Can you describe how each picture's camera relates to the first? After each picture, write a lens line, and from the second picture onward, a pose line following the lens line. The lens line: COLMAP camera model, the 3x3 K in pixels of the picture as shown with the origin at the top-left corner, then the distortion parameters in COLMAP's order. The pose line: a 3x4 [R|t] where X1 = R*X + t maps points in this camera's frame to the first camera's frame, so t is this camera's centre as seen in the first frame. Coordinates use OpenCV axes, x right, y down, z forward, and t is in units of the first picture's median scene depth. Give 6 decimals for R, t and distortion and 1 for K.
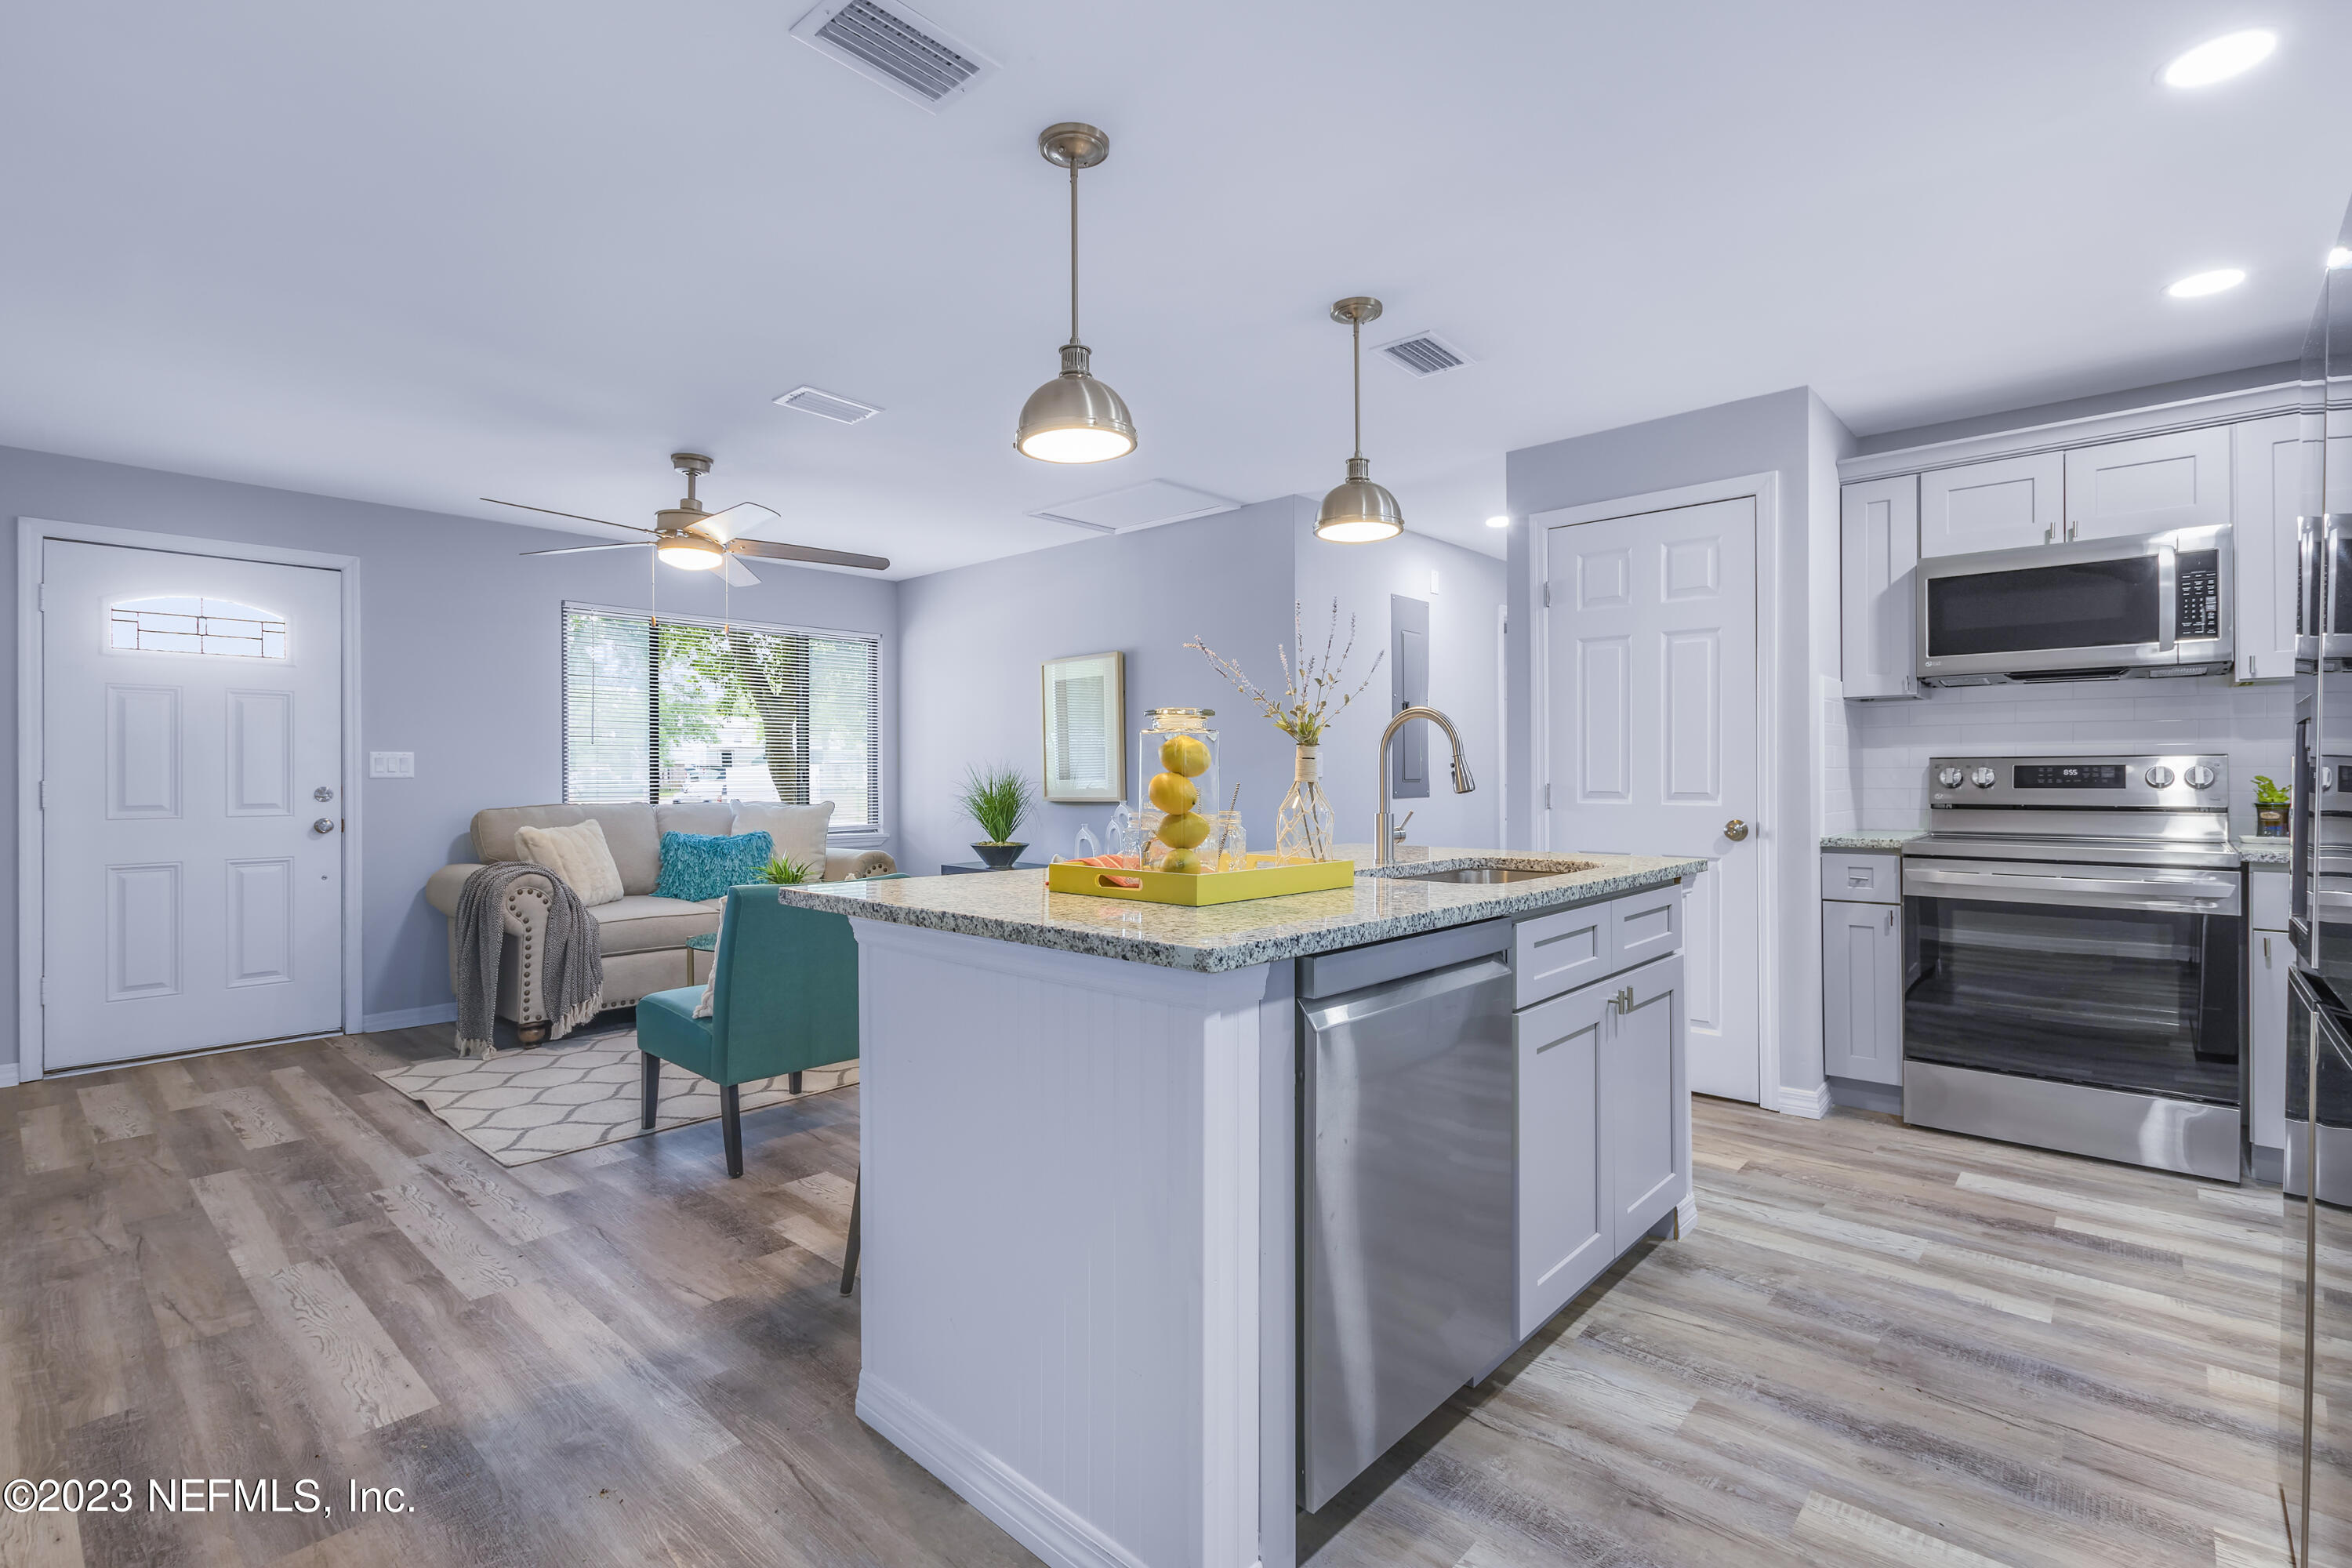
lens RADIAL K [[1079.8, 0, 1169.1], [0, 1079.8, 777.8], [0, 0, 1]] dist [0.009915, -0.004887]
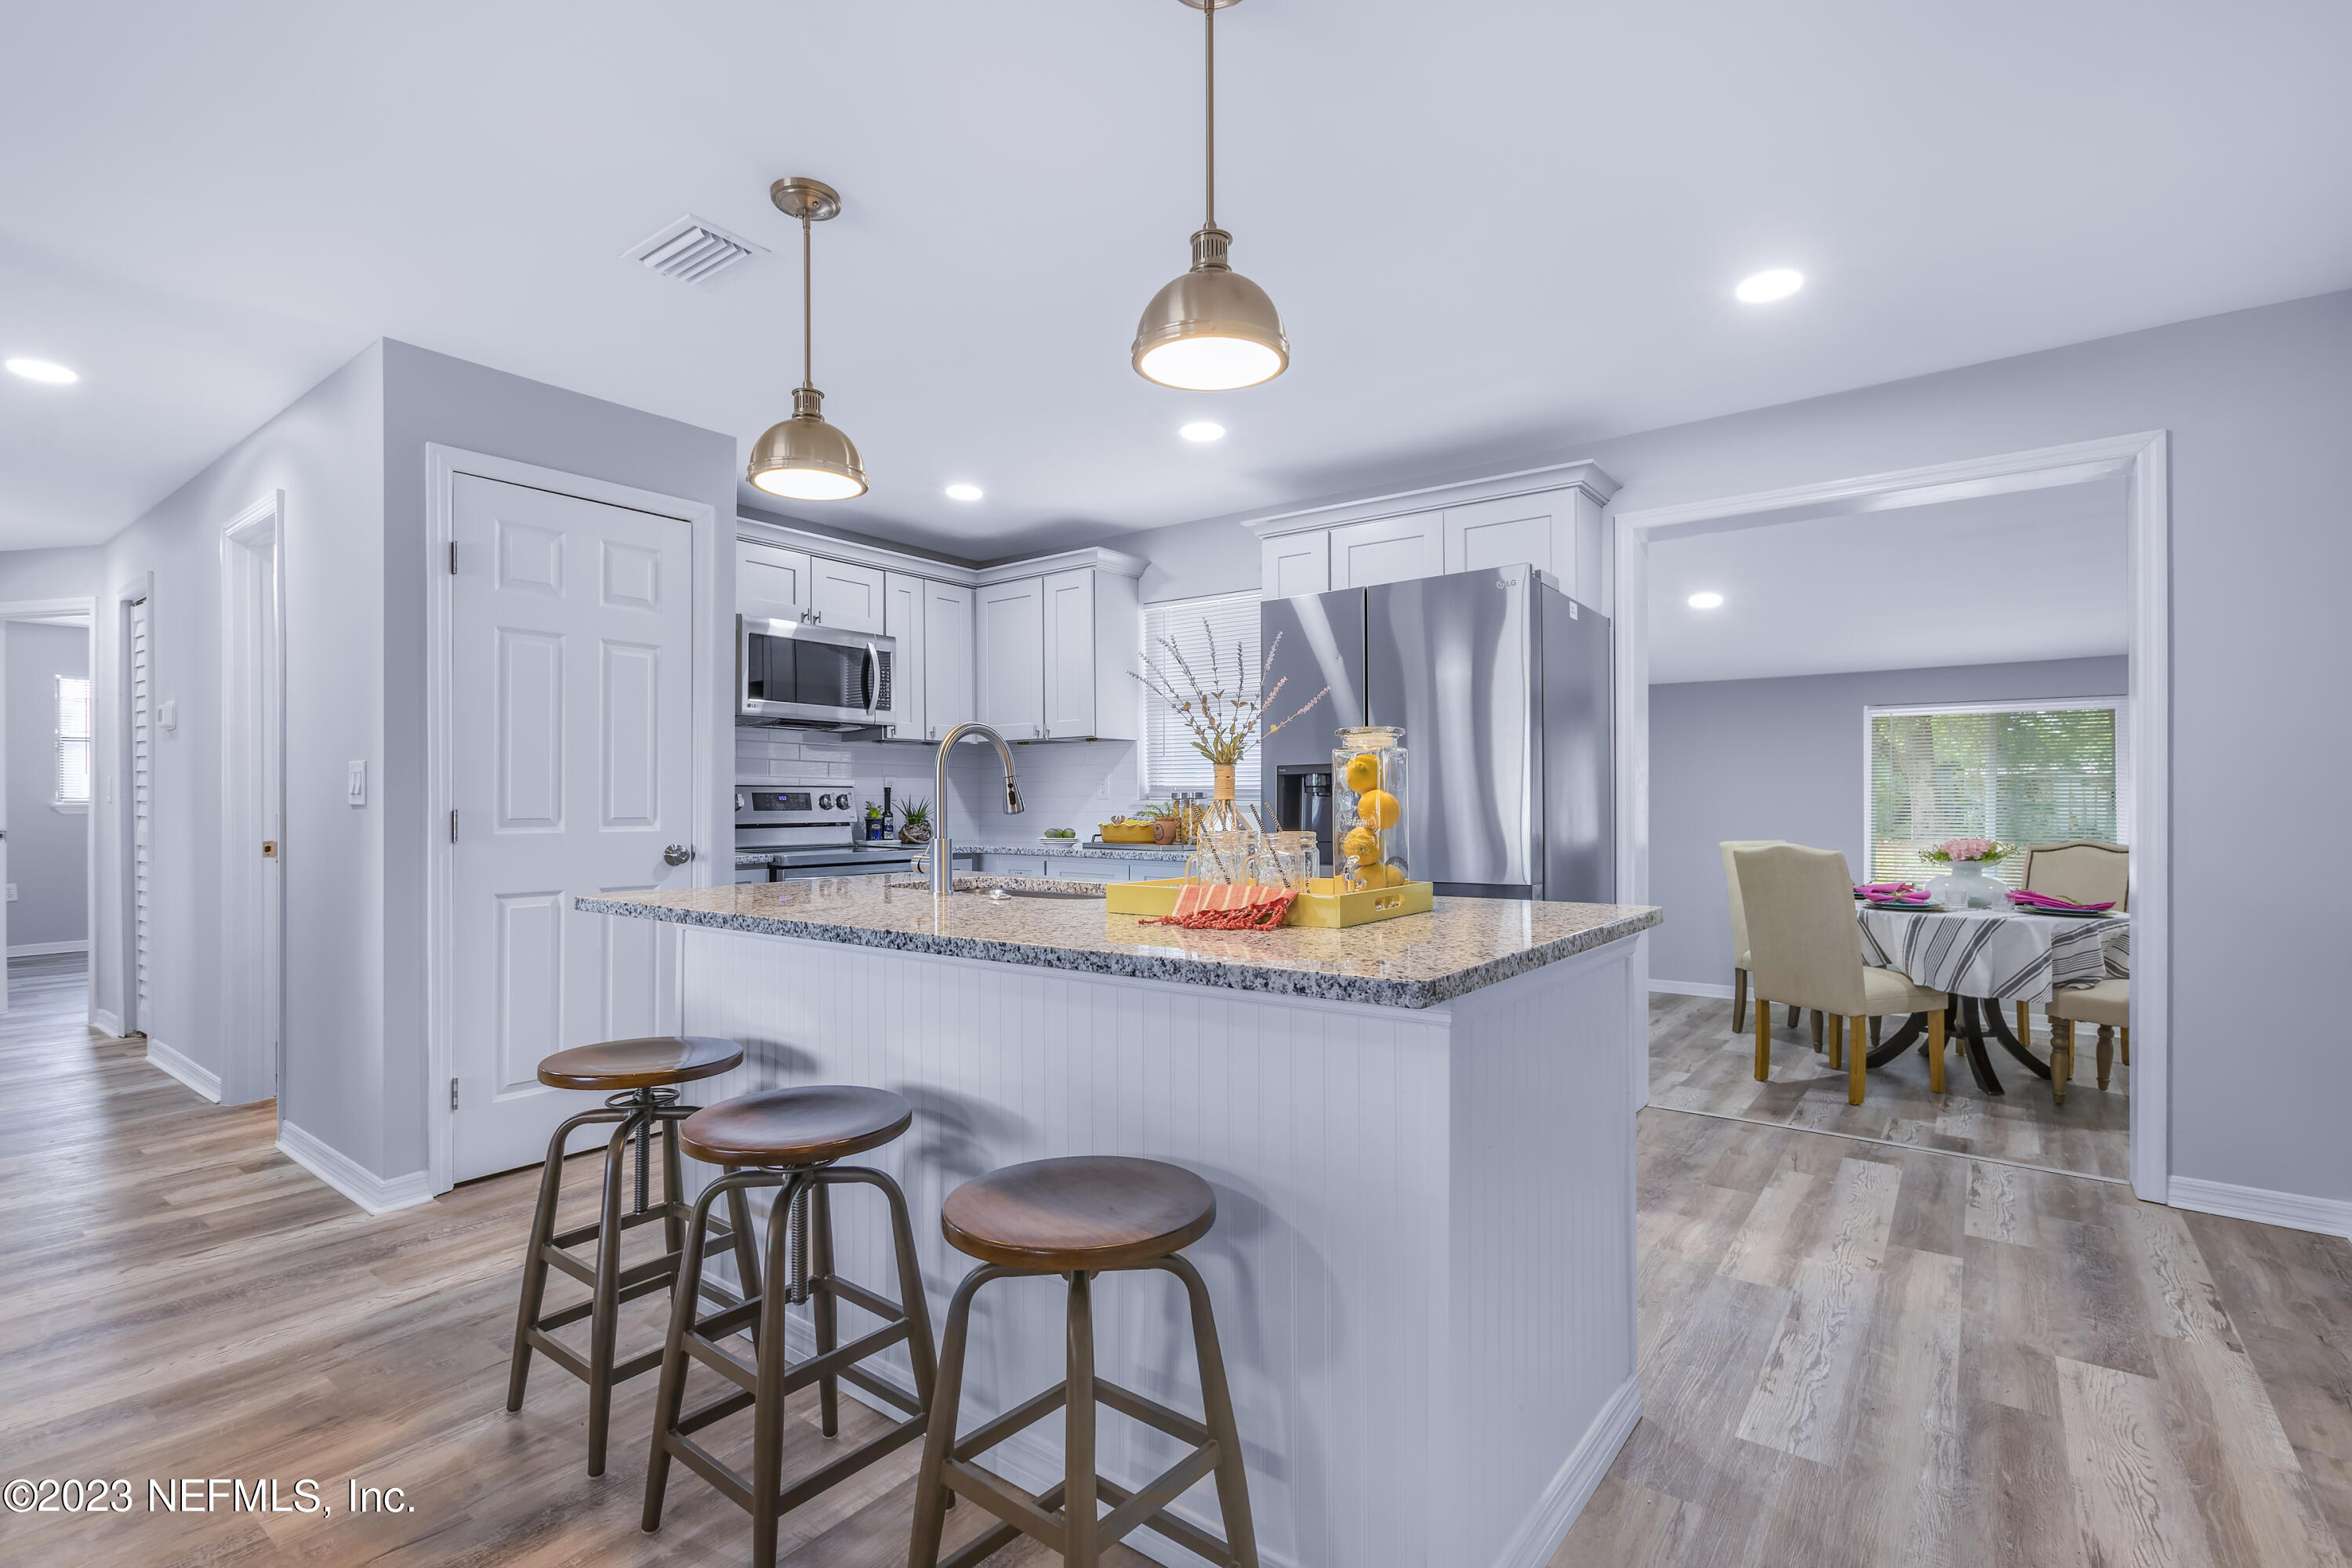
lens RADIAL K [[1079.8, 0, 1168.3], [0, 1079.8, 798.7], [0, 0, 1]] dist [0.009915, -0.004887]
pose [[-0.092303, 0.005180, 0.995717, -0.482855], [0.001009, 0.999986, -0.005108, 0.002737], [-0.995730, 0.000533, -0.092307, 0.622135]]
